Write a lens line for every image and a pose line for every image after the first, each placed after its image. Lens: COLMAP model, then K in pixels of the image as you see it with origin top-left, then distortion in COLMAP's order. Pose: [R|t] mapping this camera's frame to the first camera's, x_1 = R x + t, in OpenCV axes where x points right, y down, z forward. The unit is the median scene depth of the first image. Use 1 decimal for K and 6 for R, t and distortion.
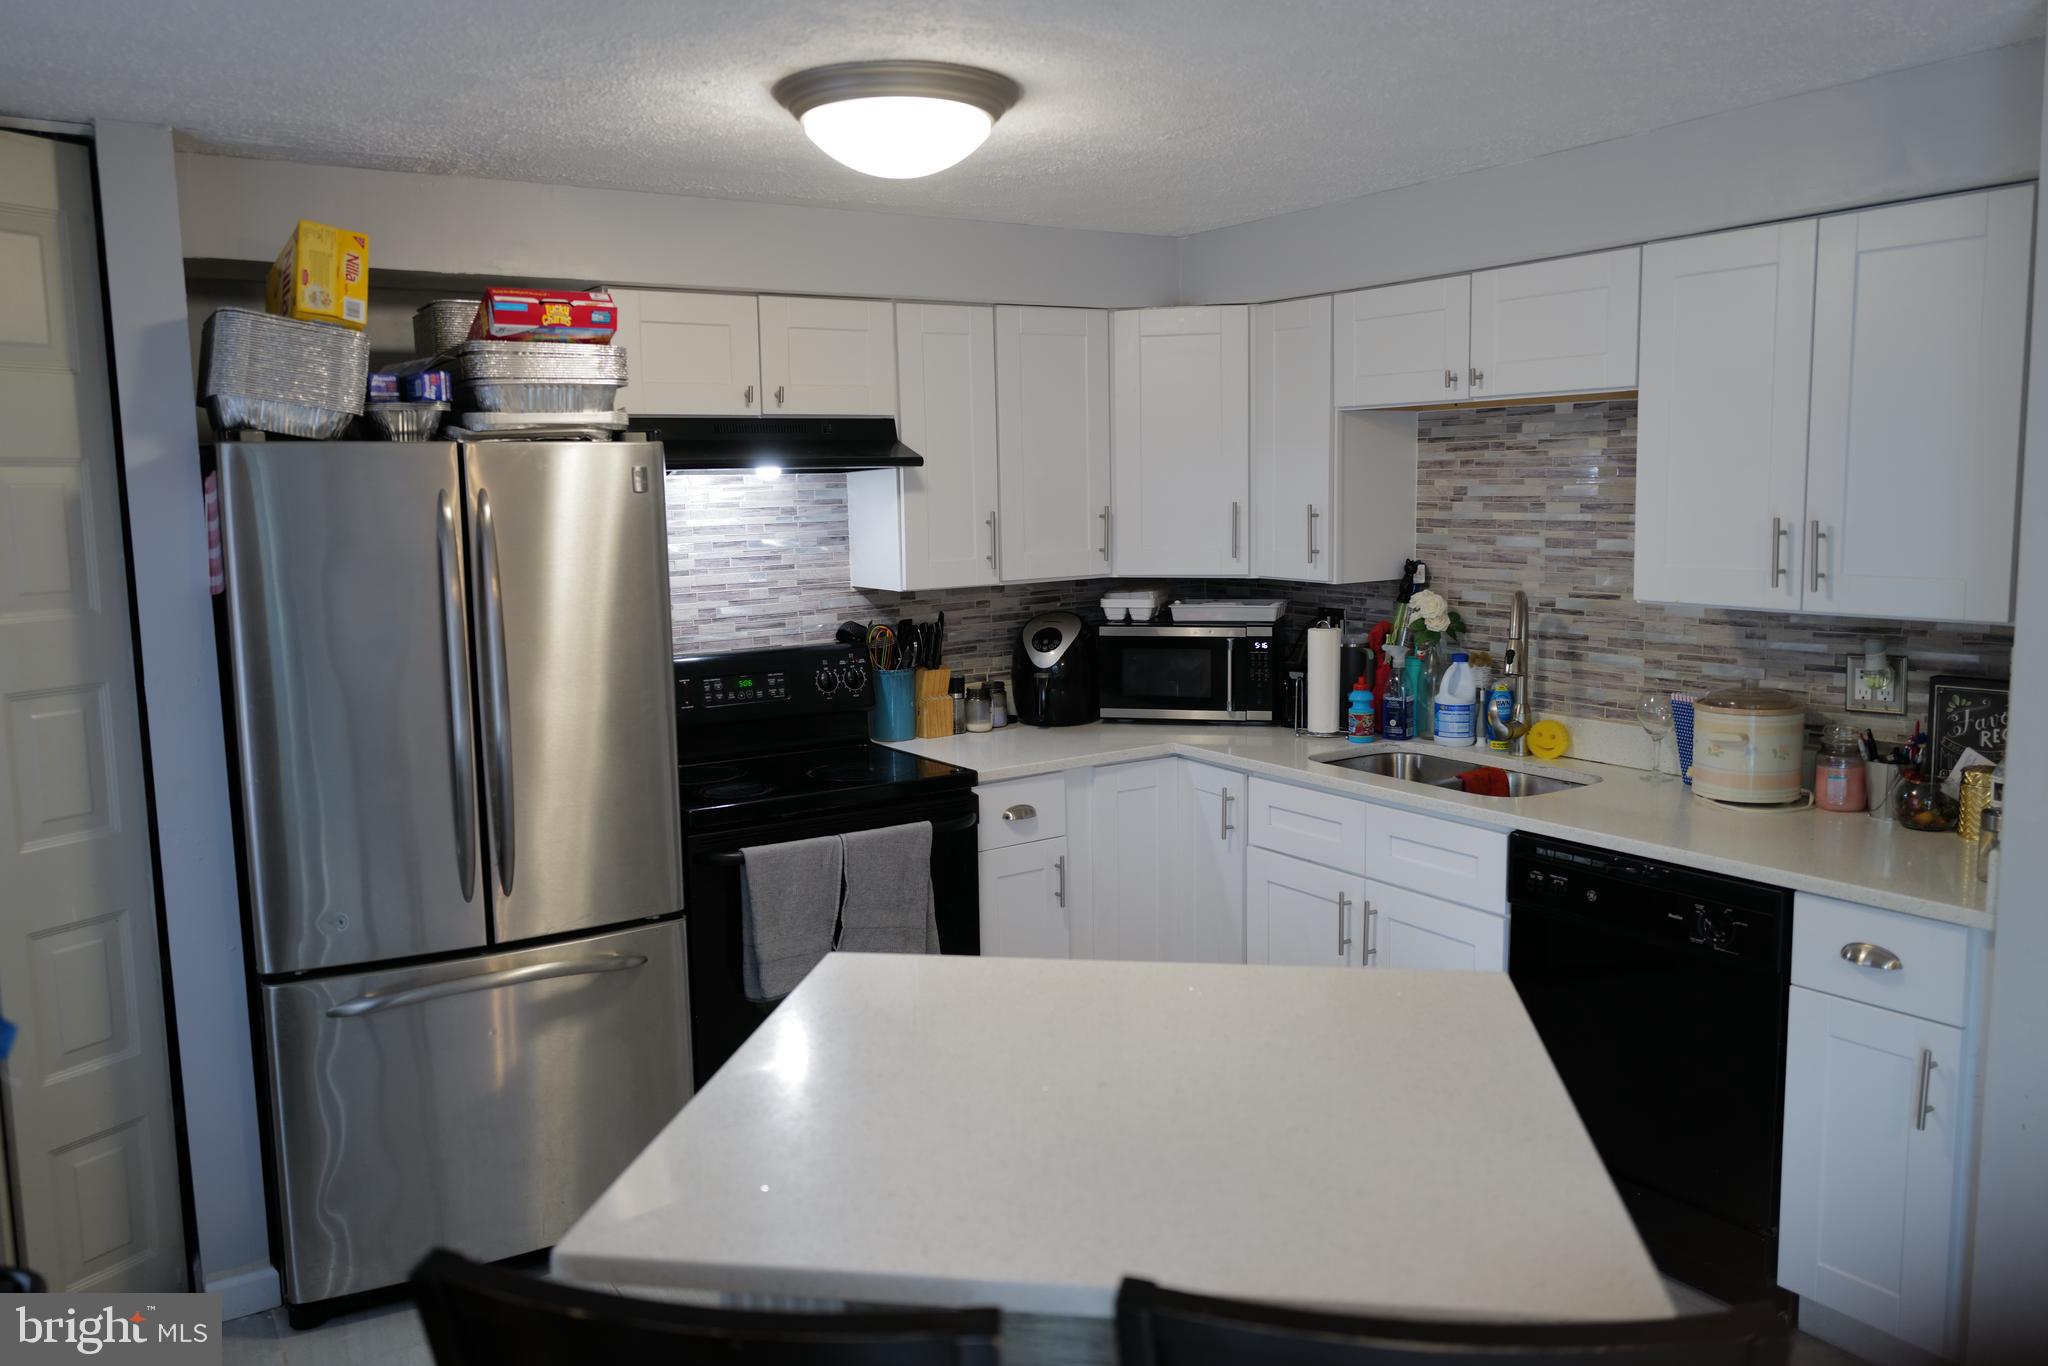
lens RADIAL K [[1523.3, 0, 1024.0], [0, 1523.3, 683.0], [0, 0, 1]] dist [-0.007512, -0.000119]
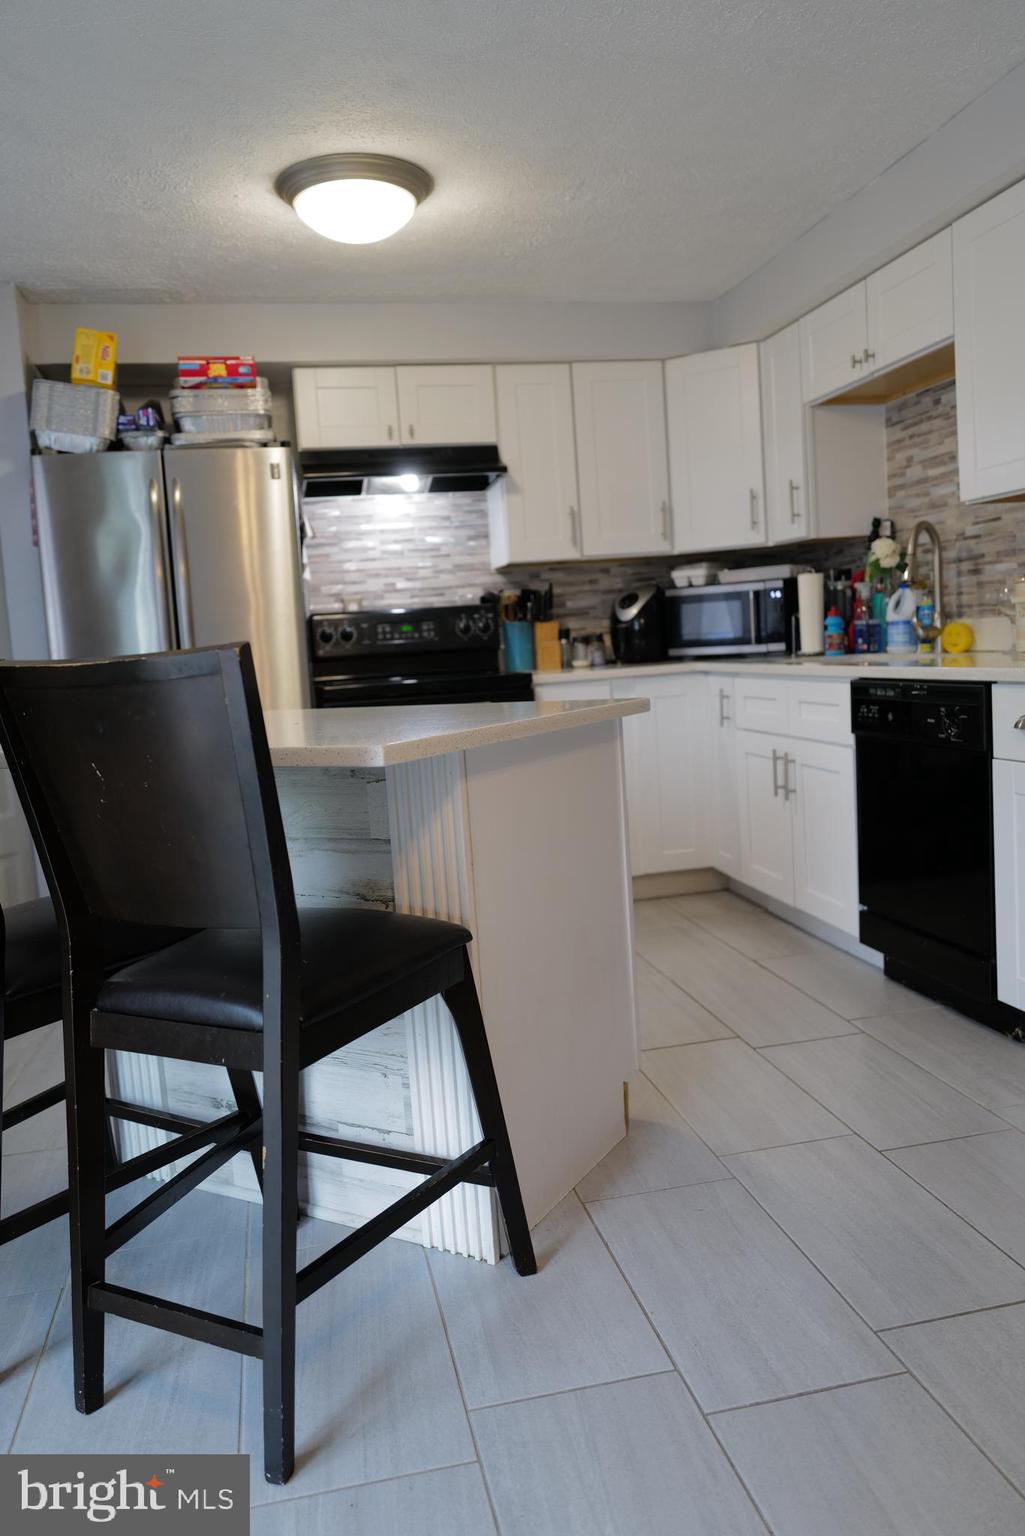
lens RADIAL K [[1142.5, 0, 515.0], [0, 1142.5, 757.2], [0, 0, 1]] dist [-0.007512, -0.000119]
pose [[0.937755, -0.003986, -0.347275, 0.306467], [0.000046, 0.999936, -0.011353, 0.138636], [0.347298, 0.010630, 0.937695, -0.028162]]
